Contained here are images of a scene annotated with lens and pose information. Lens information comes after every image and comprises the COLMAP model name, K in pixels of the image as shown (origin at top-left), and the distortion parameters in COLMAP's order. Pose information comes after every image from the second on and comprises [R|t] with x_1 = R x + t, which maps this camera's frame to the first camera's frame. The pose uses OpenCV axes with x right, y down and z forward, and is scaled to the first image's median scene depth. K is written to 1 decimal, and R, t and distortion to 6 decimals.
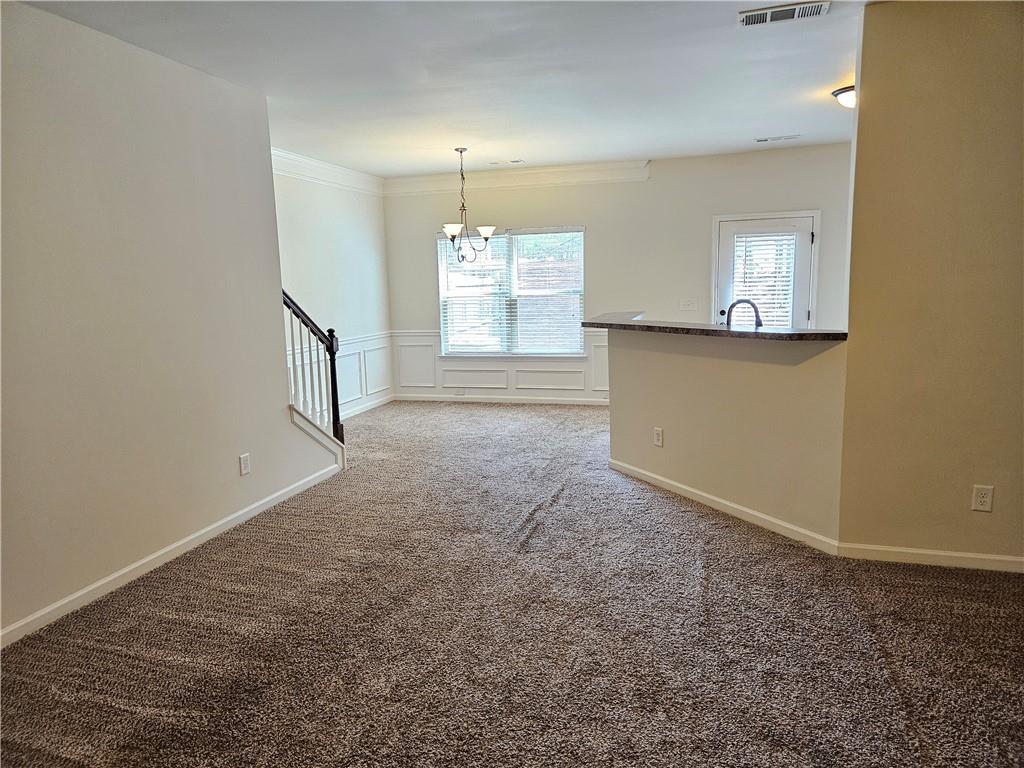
lens RADIAL K [[696.3, 0, 513.2], [0, 696.3, 382.4], [0, 0, 1]] dist [0.027954, -0.022730]
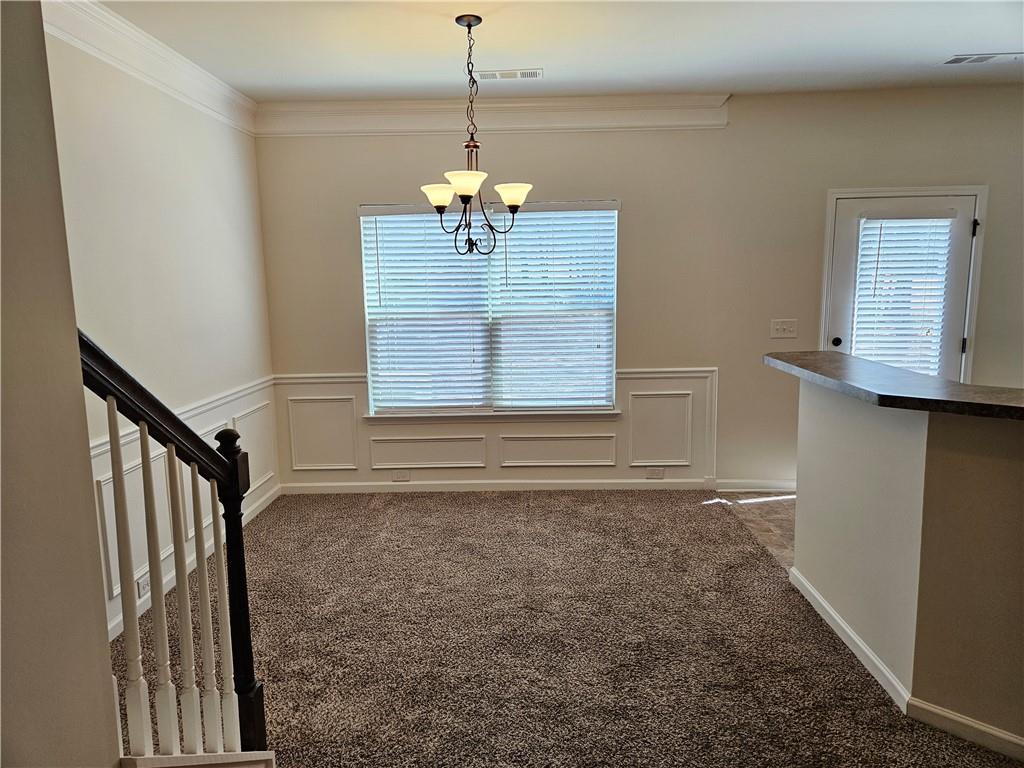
lens RADIAL K [[696.3, 0, 510.1], [0, 696.3, 386.9], [0, 0, 1]] dist [0.027954, -0.022730]
pose [[0.964571, -0.030320, 0.262074, -0.177867], [0.029361, 0.999540, 0.007572, -0.080604], [-0.262183, 0.000391, 0.965018, 0.512565]]
